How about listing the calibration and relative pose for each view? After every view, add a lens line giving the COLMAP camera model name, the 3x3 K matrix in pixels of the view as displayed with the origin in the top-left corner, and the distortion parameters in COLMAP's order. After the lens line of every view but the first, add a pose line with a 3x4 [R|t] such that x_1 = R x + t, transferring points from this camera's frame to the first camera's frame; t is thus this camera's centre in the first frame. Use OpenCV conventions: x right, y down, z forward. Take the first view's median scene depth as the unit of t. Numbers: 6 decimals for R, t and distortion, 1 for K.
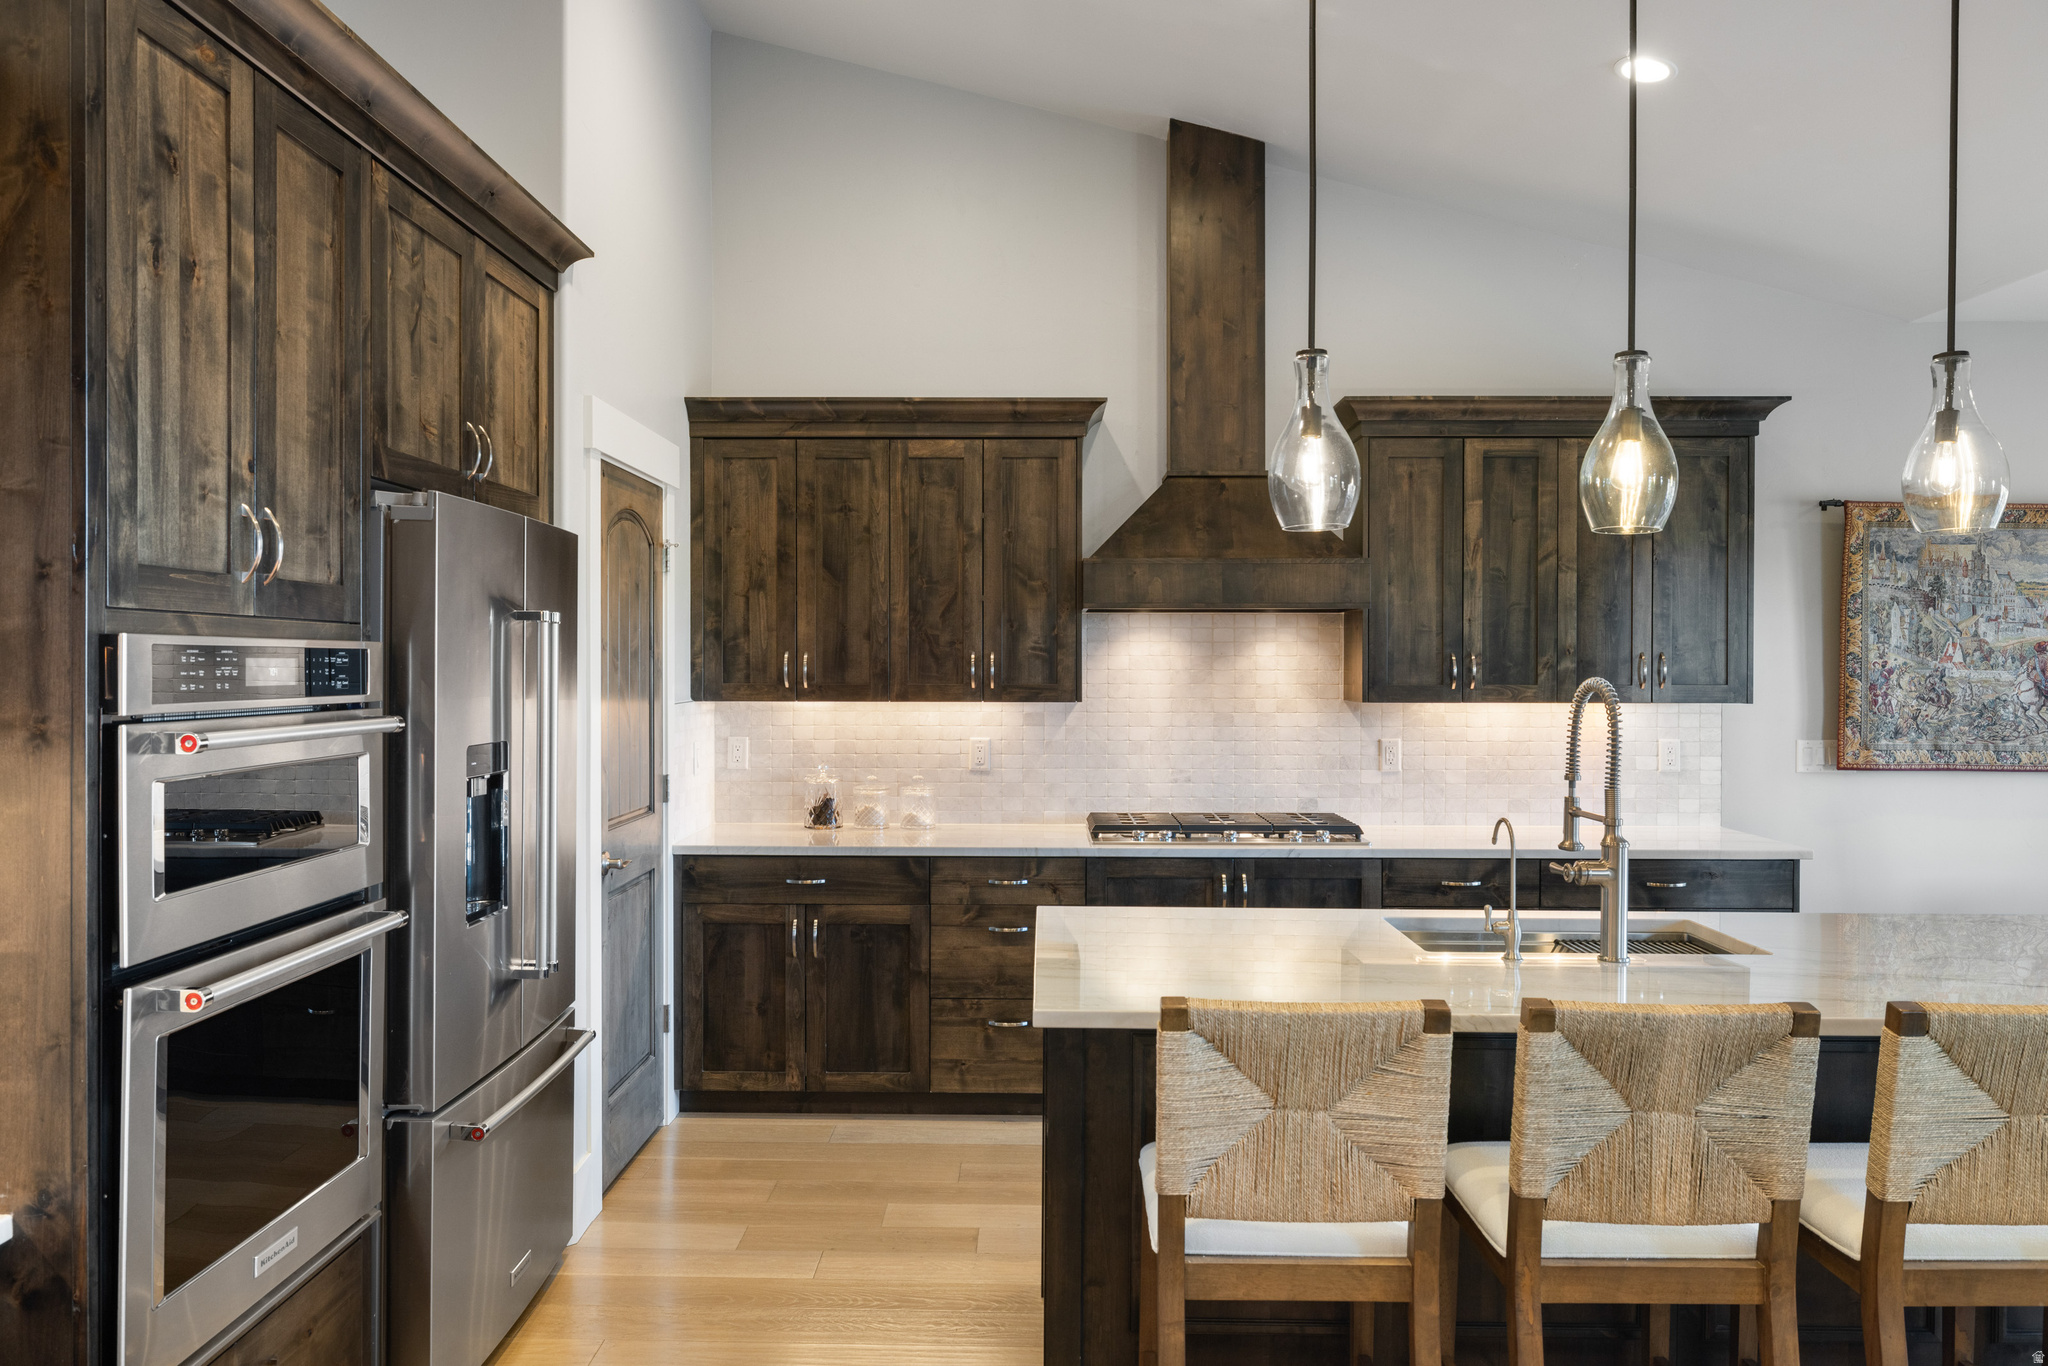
lens RADIAL K [[1443.0, 0, 1015.8], [0, 1443.0, 675.9], [0, 0, 1]] dist [-0.001920, -0.001989]
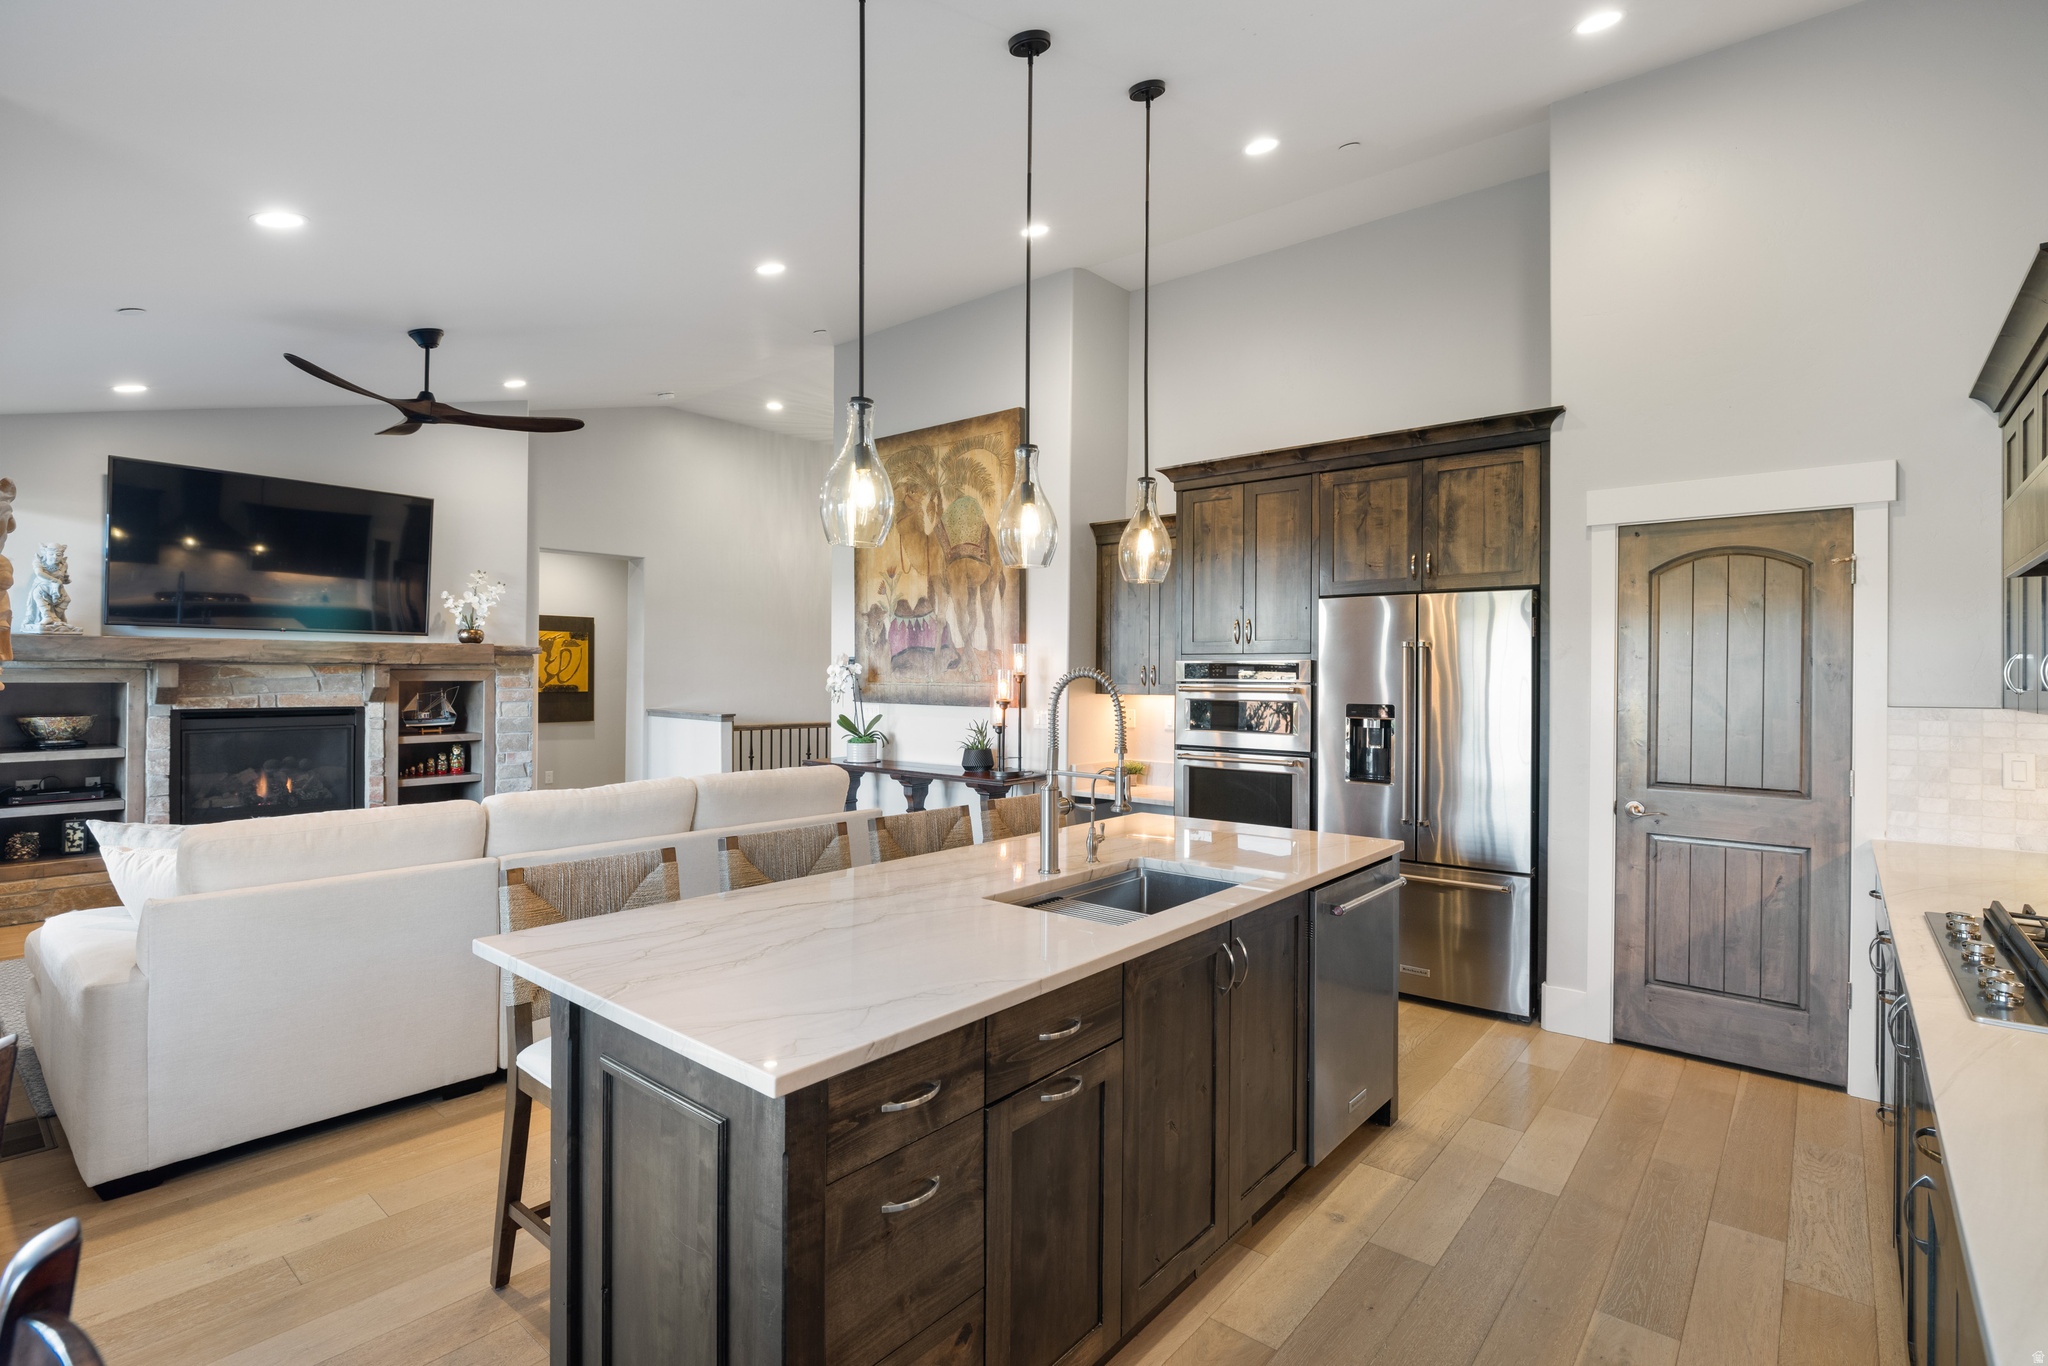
lens RADIAL K [[970.1, 0, 1012.3], [0, 970.1, 671.2], [0, 0, 1]] dist [-0.001178, -0.000962]
pose [[-0.634880, -0.010902, -0.772534, 0.674824], [-0.015764, 0.999875, -0.001154, 0.004193], [0.772450, 0.011445, -0.634972, 0.908513]]
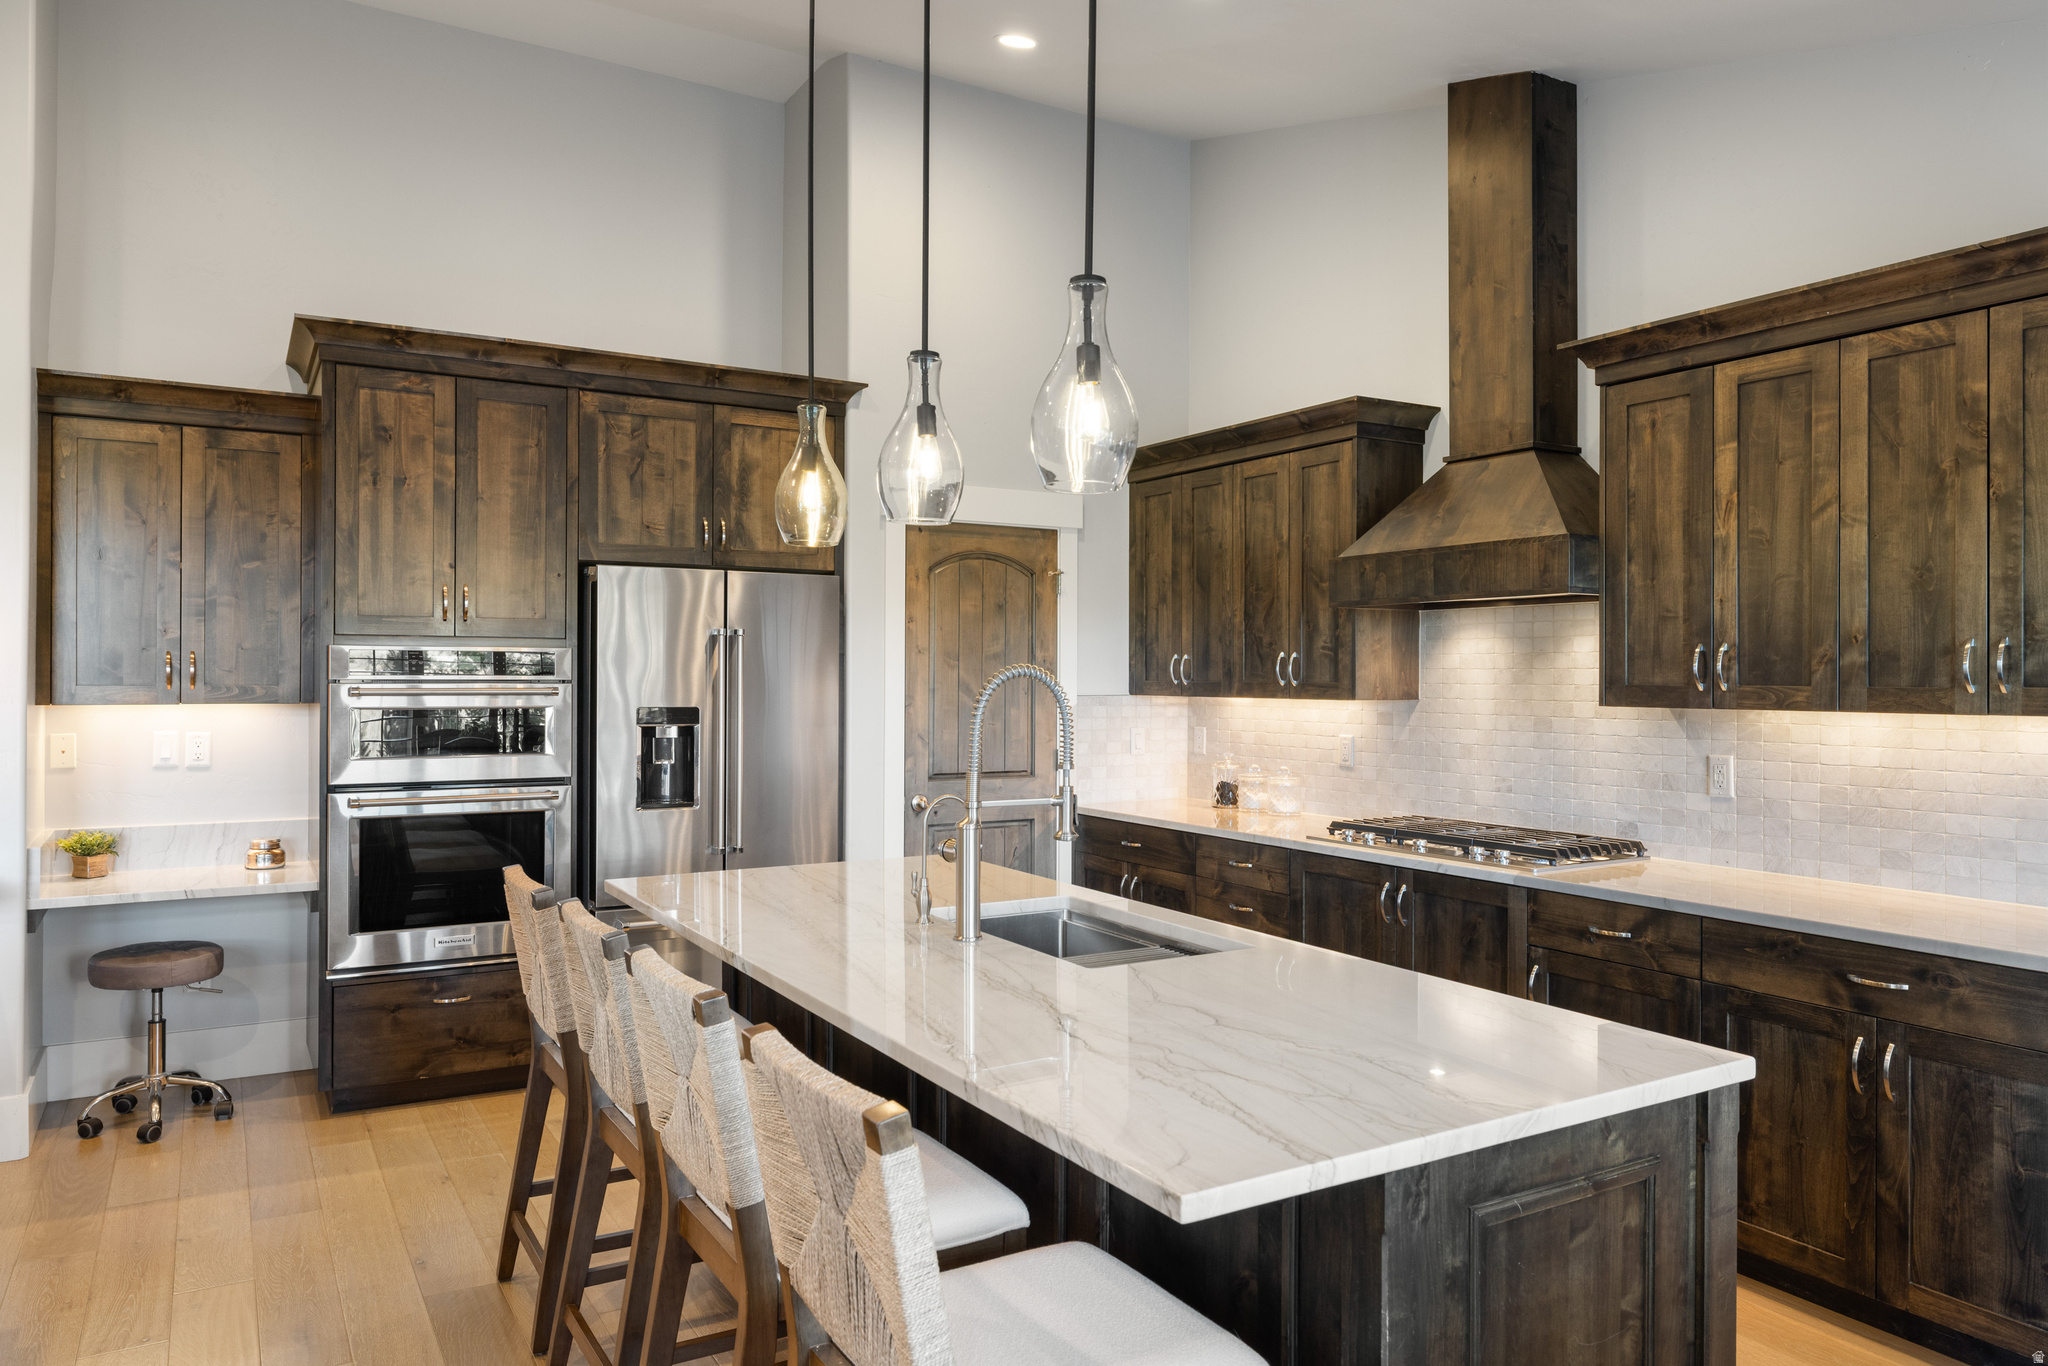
lens RADIAL K [[1361.7, 0, 1020.4], [0, 1361.7, 679.1], [0, 0, 1]] dist [-0.004251, 0.000069]
pose [[0.521827, 0.001936, -0.853049, 0.734725], [-0.010279, 0.999939, -0.004019, 0.009534], [0.852989, 0.010865, 0.521815, 0.306881]]
